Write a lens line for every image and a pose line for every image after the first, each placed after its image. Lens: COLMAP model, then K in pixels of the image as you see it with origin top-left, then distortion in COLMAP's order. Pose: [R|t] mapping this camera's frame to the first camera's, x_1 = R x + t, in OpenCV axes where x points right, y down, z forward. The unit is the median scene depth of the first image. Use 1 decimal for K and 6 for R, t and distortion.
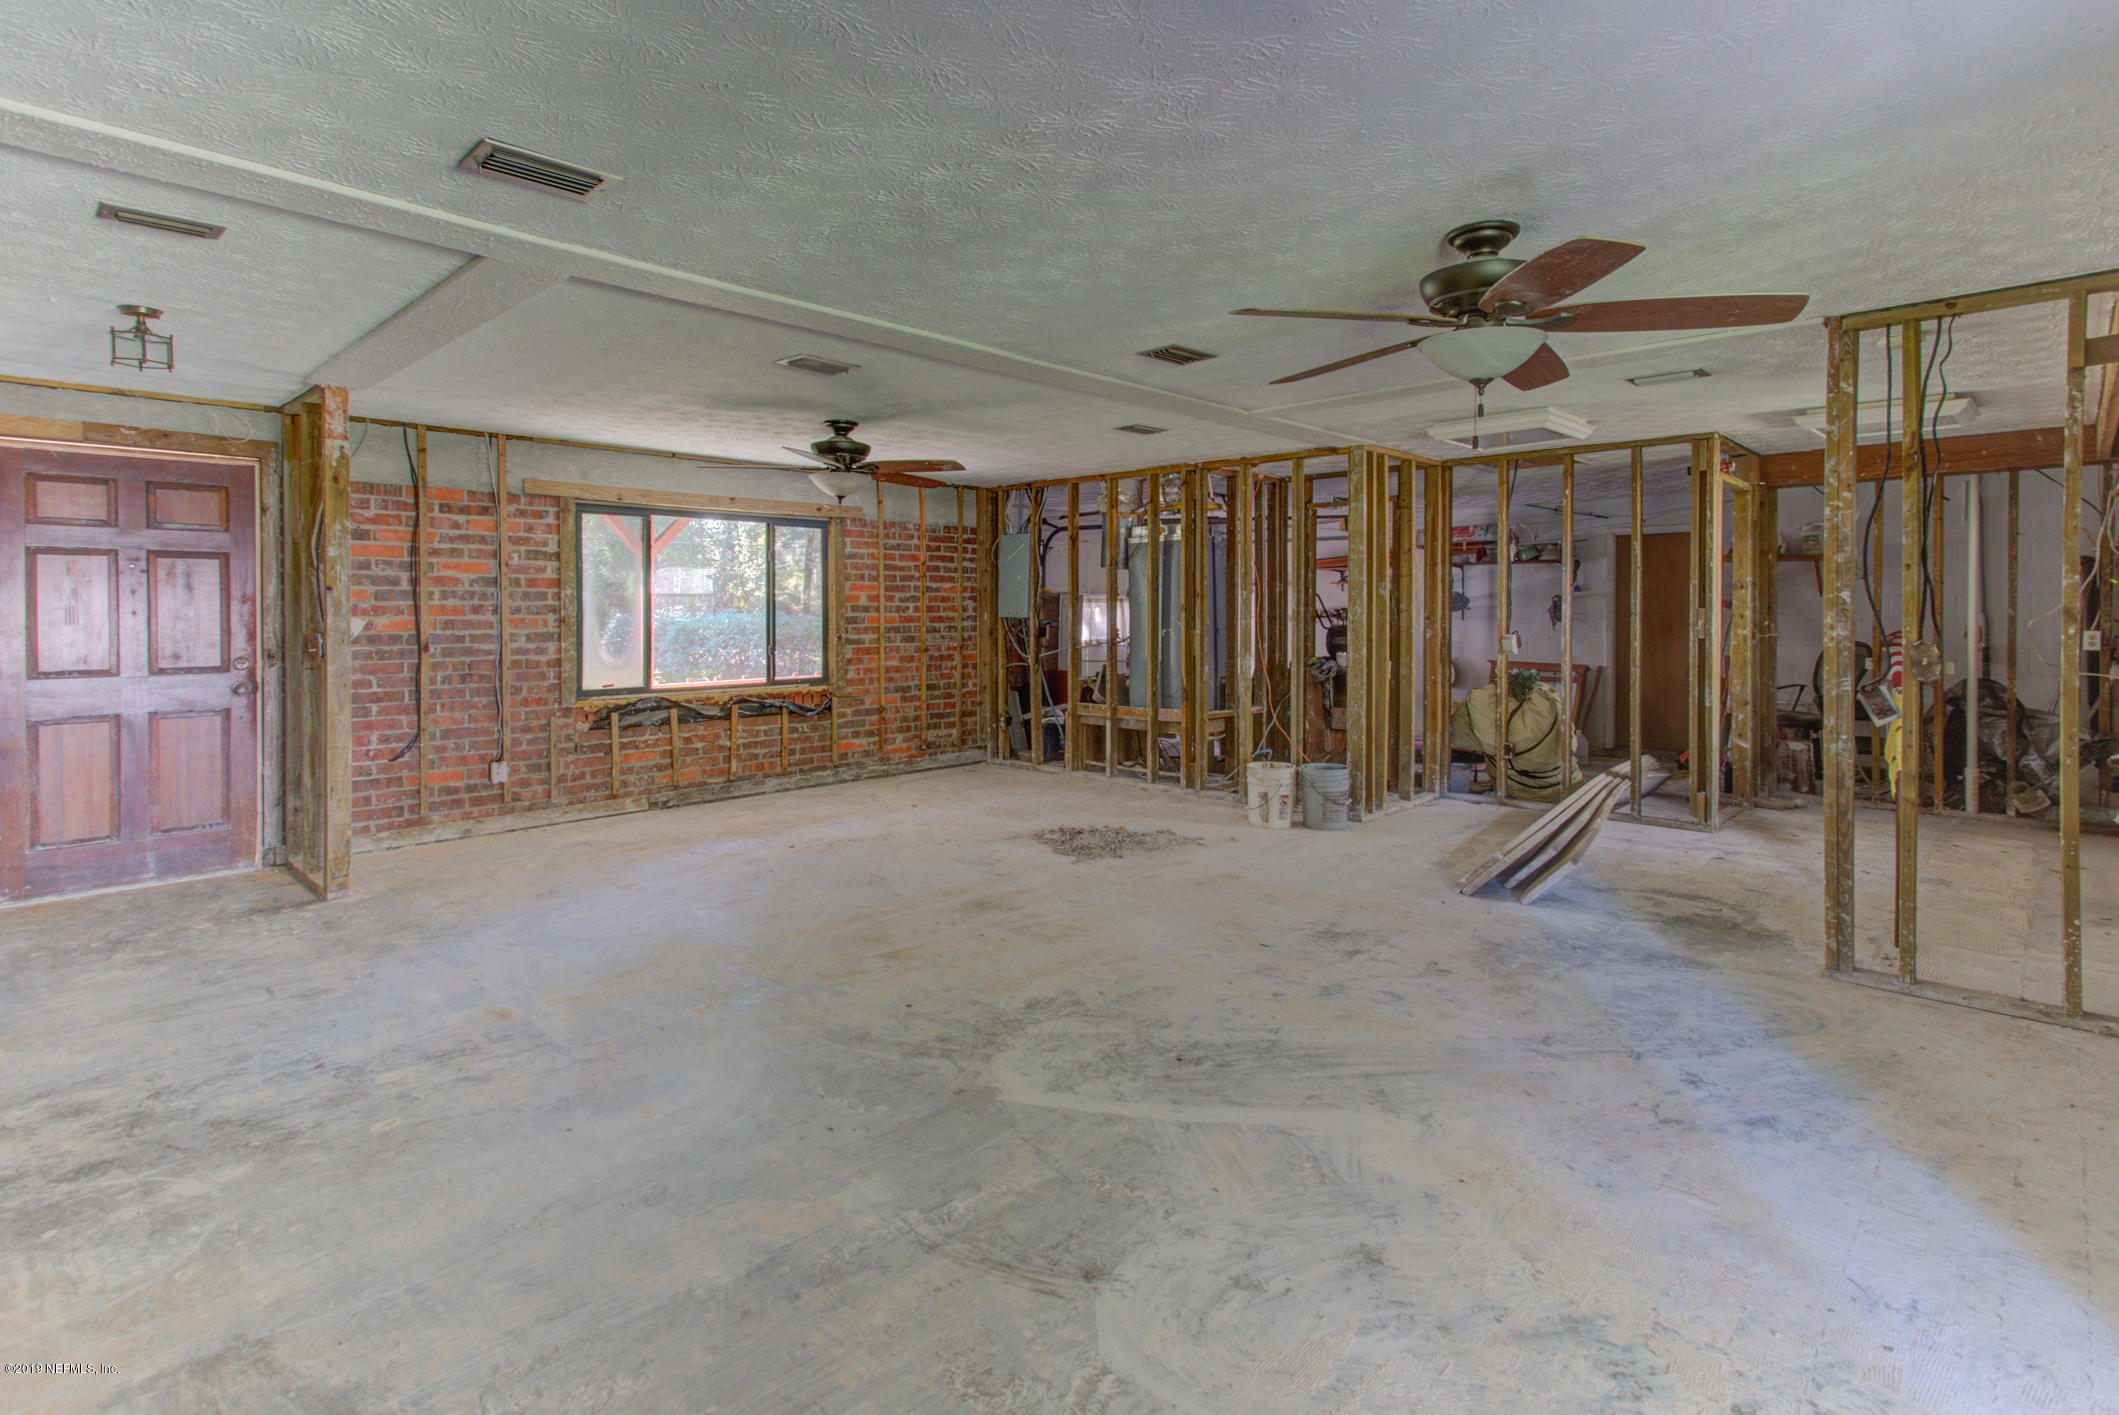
lens RADIAL K [[1063.5, 0, 1082.6], [0, 1063.5, 619.2], [0, 0, 1]] dist [0.016505, 0.000530]
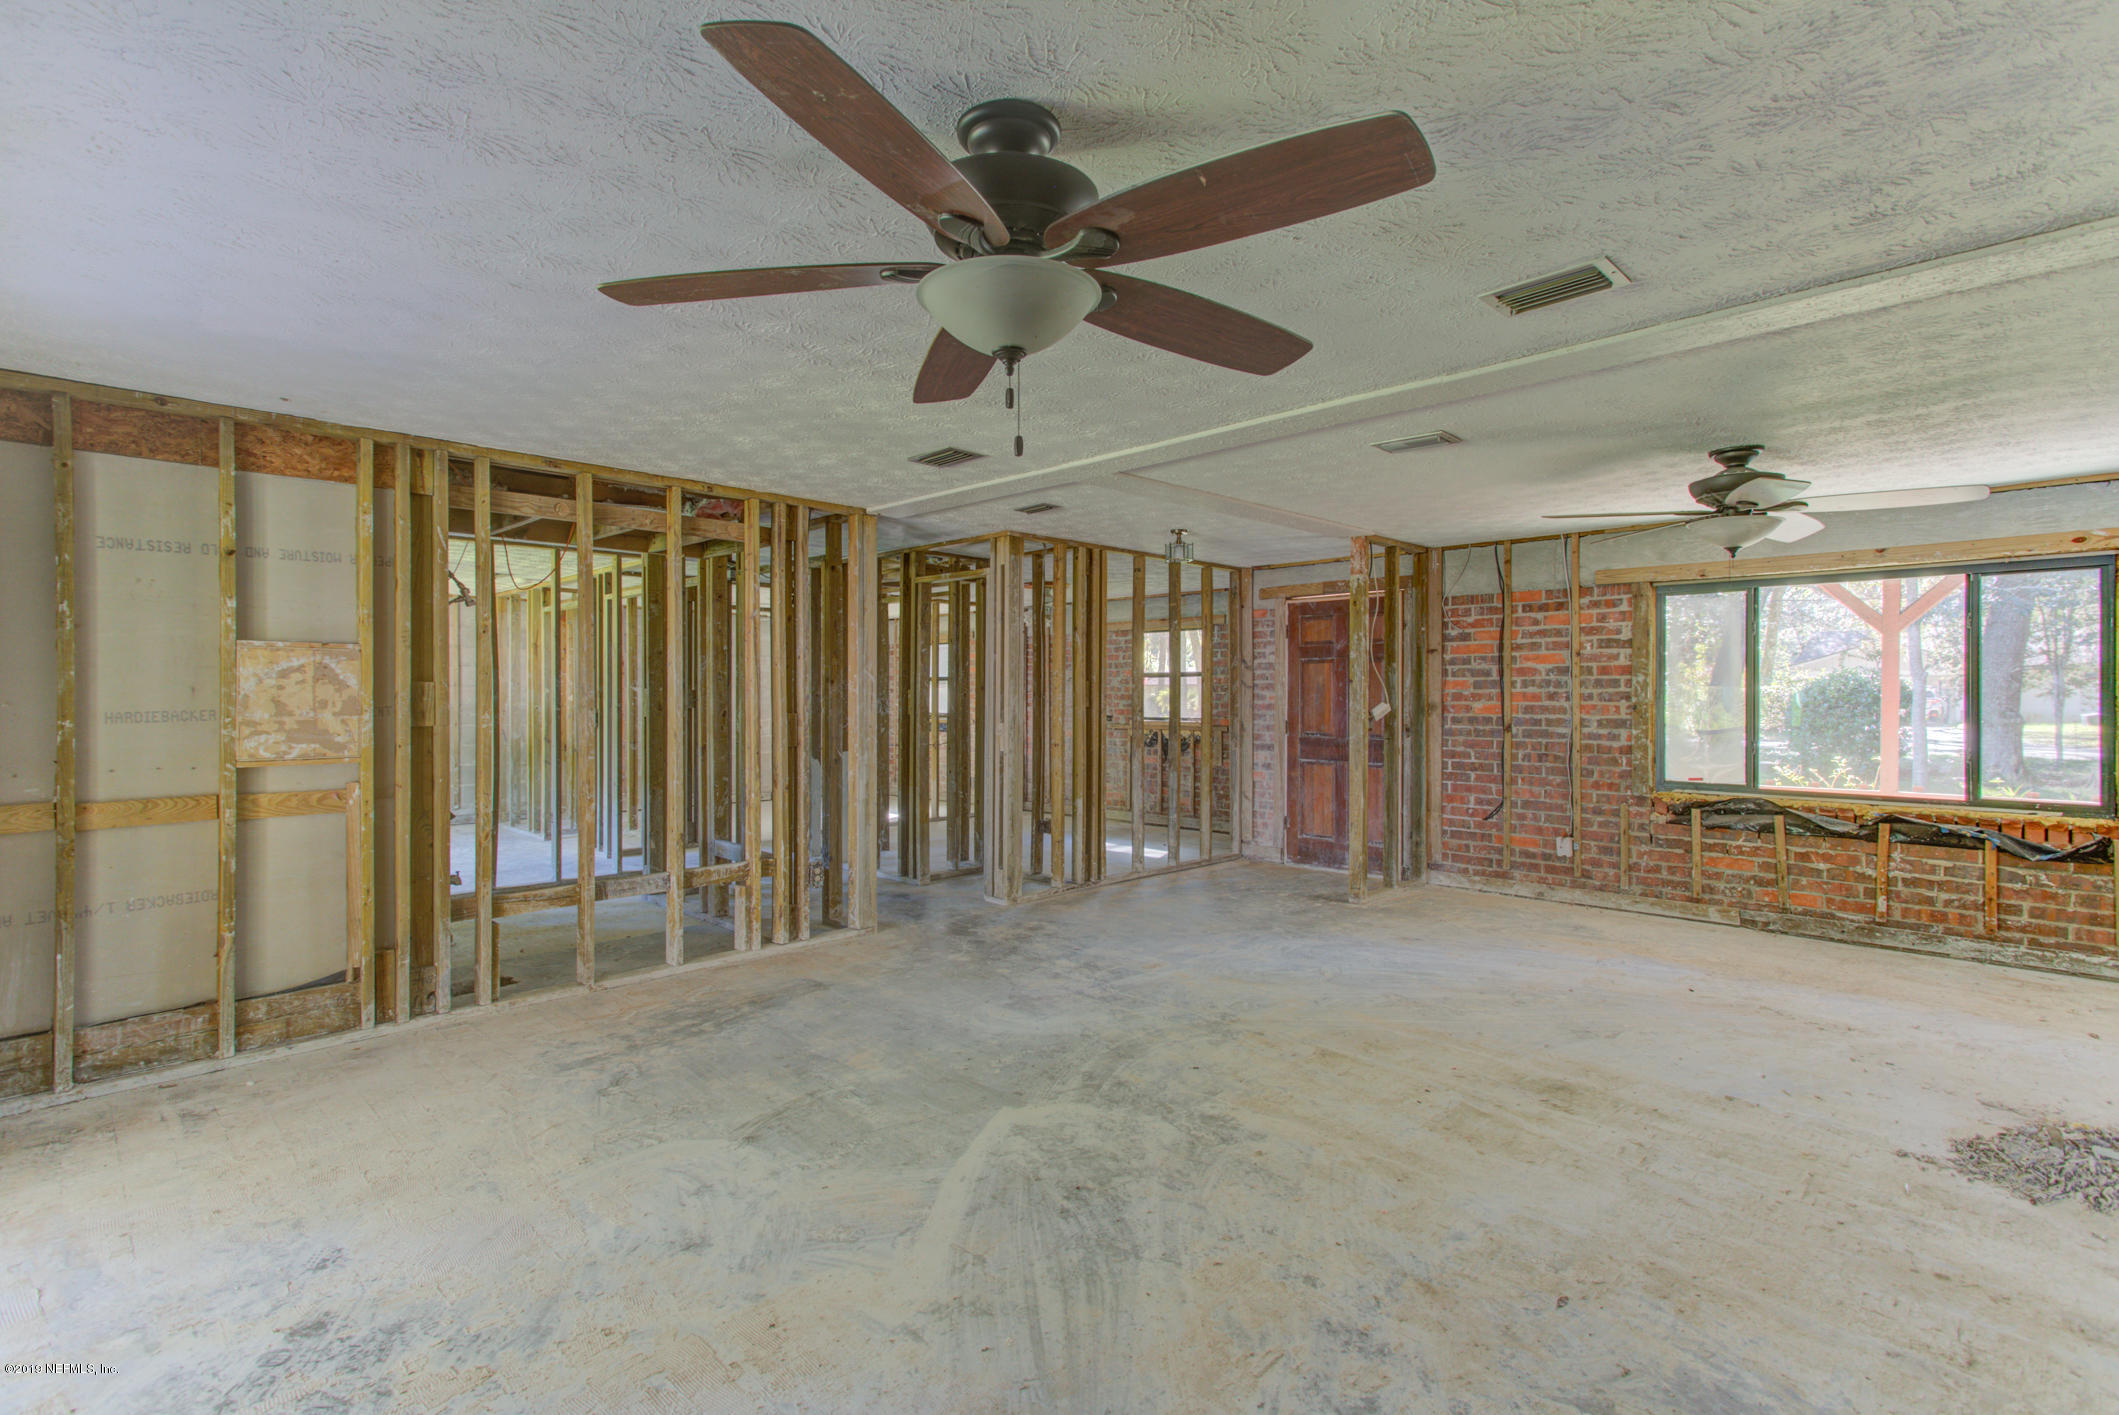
lens RADIAL K [[1009.9, 0, 1054.7], [0, 1009.9, 696.5], [0, 0, 1]] dist [0.020629, 0.000412]
pose [[-0.053693, 0.002192, -0.998555, 0.515394], [-0.009878, 0.999947, 0.002726, -0.006709], [0.998509, 0.010010, -0.053669, 0.546899]]
